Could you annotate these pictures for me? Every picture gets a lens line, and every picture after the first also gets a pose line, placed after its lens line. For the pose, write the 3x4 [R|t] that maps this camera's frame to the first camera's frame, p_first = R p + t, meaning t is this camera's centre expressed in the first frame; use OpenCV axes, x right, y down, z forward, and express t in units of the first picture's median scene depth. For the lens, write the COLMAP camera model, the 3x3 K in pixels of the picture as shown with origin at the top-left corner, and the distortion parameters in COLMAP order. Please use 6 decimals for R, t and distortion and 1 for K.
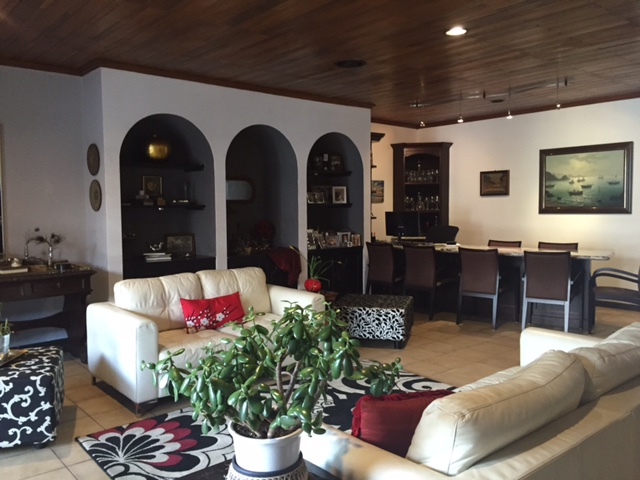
lens RADIAL K [[549.0, 0, 318.1], [0, 549.0, 242.1], [0, 0, 1]] dist [0.068268, -0.005811]
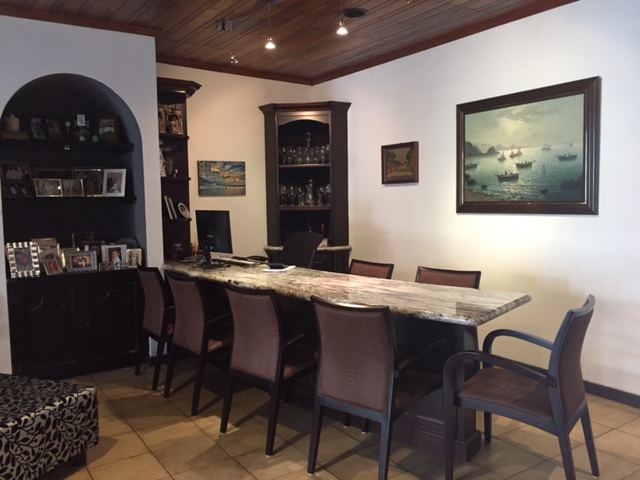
lens RADIAL K [[549.0, 0, 322.0], [0, 549.0, 238.3], [0, 0, 1]] dist [0.068268, -0.005811]
pose [[0.992908, 0.003428, -0.118840, 0.339356], [-0.002678, 0.999975, 0.006469, -0.029156], [0.118859, -0.006104, 0.992892, 0.415712]]
